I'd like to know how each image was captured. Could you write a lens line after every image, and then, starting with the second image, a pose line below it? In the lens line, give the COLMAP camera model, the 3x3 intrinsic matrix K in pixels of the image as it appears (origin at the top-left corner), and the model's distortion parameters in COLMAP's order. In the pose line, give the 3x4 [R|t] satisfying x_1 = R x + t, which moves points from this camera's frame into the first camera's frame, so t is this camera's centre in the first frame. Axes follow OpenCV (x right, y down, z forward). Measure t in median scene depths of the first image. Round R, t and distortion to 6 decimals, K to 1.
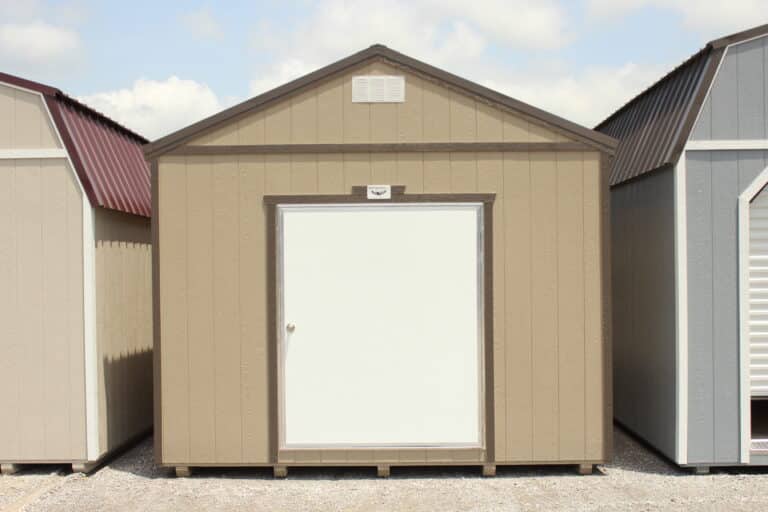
lens RADIAL K [[620.0, 0, 385.2], [0, 620.0, 258.4], [0, 0, 1]] dist [-0.011701, -0.010036]
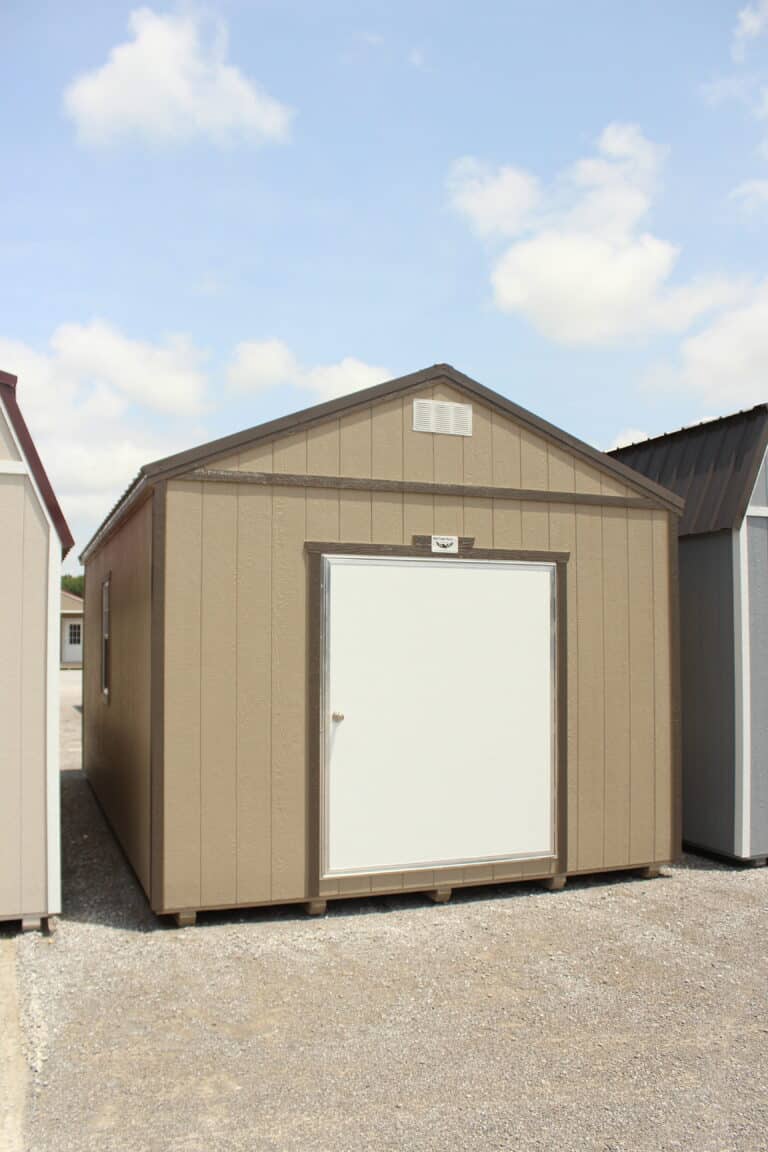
lens RADIAL K [[969.5, 0, 380.1], [0, 969.5, 587.4], [0, 0, 1]] dist [-0.159105, 0.132005]
pose [[0.933451, 0.031105, 0.357353, -0.530137], [-0.009635, 0.998048, -0.061705, 0.026167], [-0.358574, 0.054155, 0.931929, -0.130706]]
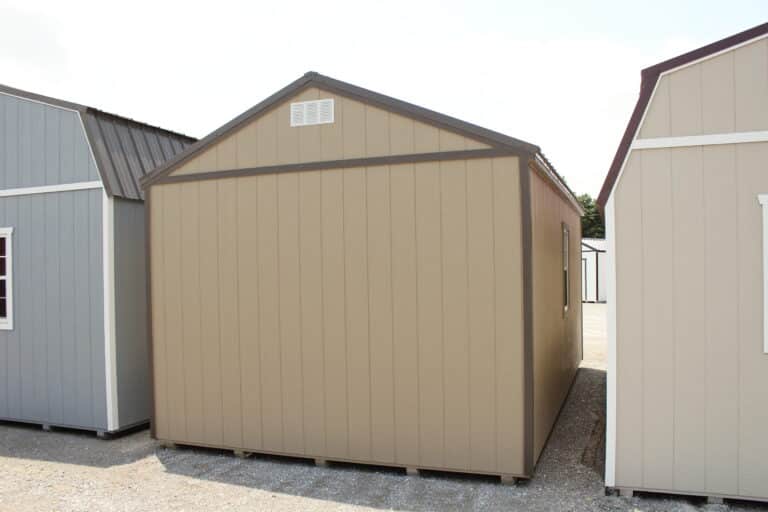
lens RADIAL K [[646.3, 0, 396.6], [0, 646.3, 281.4], [0, 0, 1]] dist [-0.159105, 0.132005]
pose [[0.943461, 0.000674, -0.331484, 0.496814], [0.008259, 0.999640, 0.025540, -0.006305], [0.331382, -0.026834, 0.943115, -0.007143]]
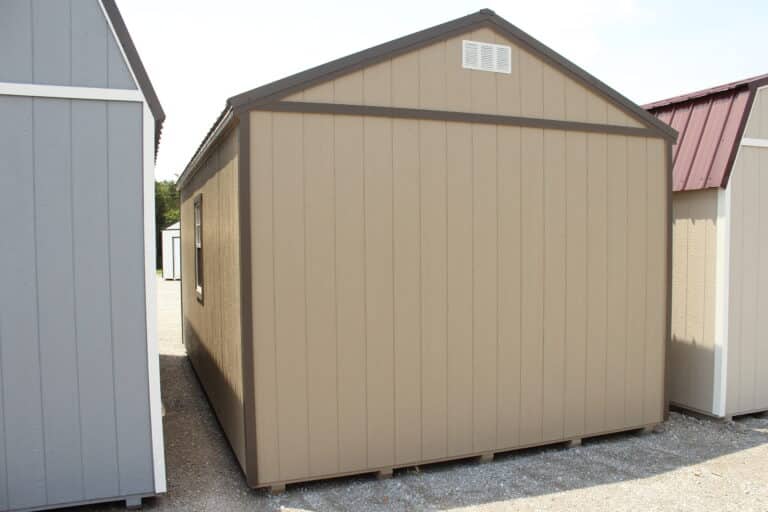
lens RADIAL K [[646.3, 0, 387.7], [0, 646.3, 272.6], [0, 0, 1]] dist [-0.159105, 0.132005]
pose [[0.927308, -0.019140, 0.373809, -0.513220], [-0.002505, 0.998352, 0.057332, -0.003341], [-0.374291, -0.054101, 0.925732, 0.156535]]
